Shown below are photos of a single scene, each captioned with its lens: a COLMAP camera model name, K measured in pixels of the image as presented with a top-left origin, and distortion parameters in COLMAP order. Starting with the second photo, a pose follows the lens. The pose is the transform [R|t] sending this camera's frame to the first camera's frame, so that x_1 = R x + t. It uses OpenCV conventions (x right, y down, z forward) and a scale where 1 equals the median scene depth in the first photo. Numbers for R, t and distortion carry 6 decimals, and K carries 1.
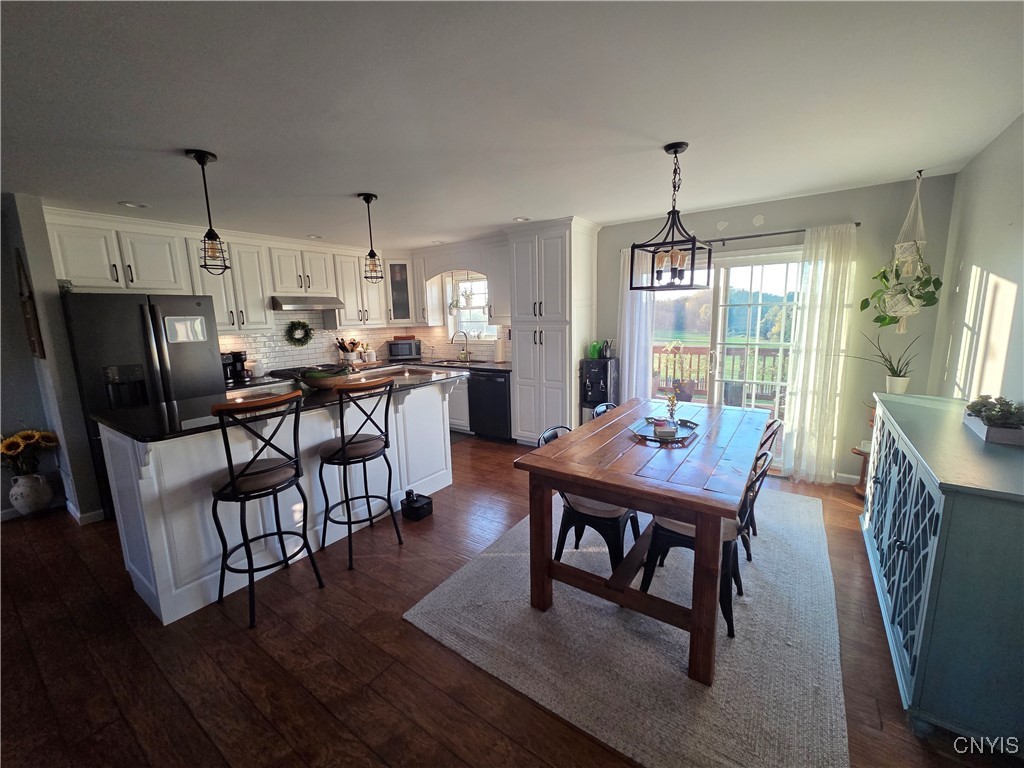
lens RADIAL K [[416.4, 0, 509.2], [0, 416.4, 381.3], [0, 0, 1]] dist [0.006425, -0.000633]
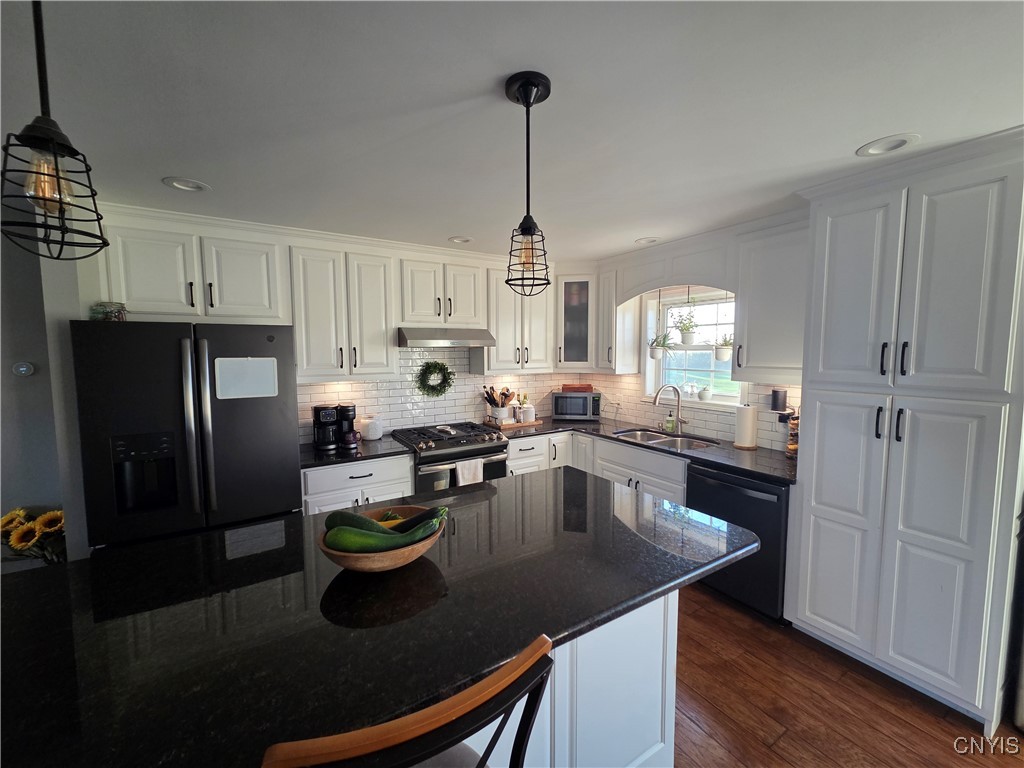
lens RADIAL K [[416.4, 0, 509.2], [0, 416.4, 381.3], [0, 0, 1]] dist [0.006425, -0.000633]
pose [[0.922189, 0.053502, -0.383021, -0.108874], [-0.082770, 0.994741, -0.060333, -0.076312], [0.377778, 0.087341, 0.921767, 0.380362]]
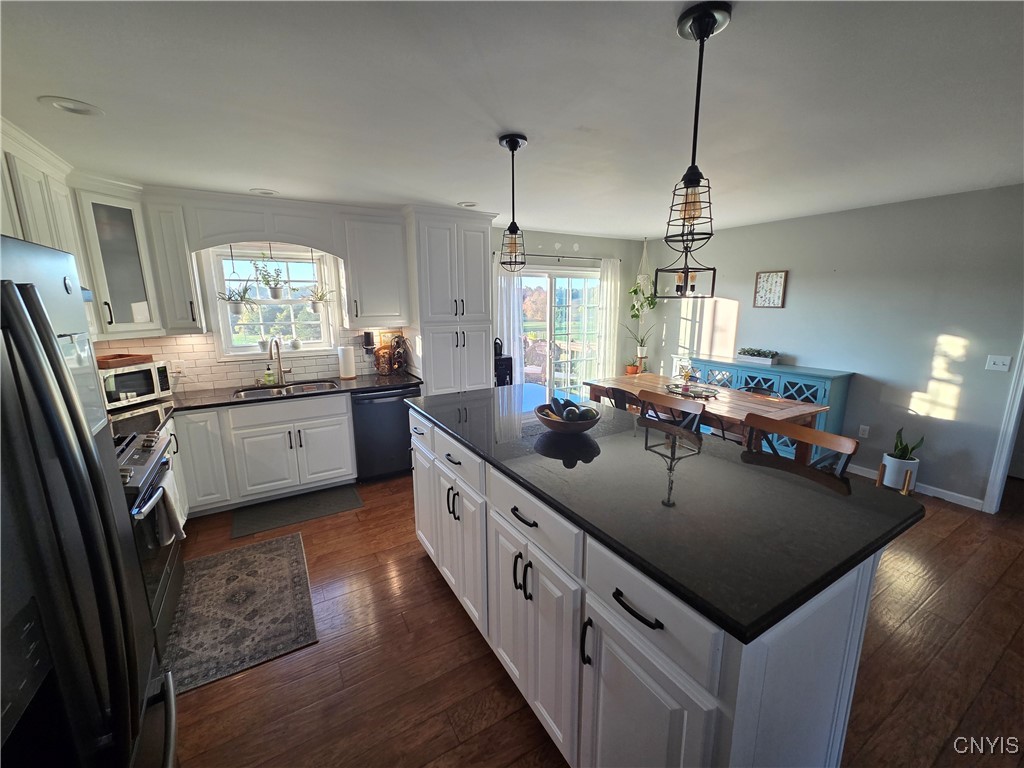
lens RADIAL K [[416.4, 0, 509.2], [0, 416.4, 381.3], [0, 0, 1]] dist [0.006425, -0.000633]
pose [[0.405155, -0.154489, 0.901101, -0.599683], [0.141397, 0.984349, 0.105186, -0.079964], [-0.903248, 0.084796, 0.420658, 0.452292]]
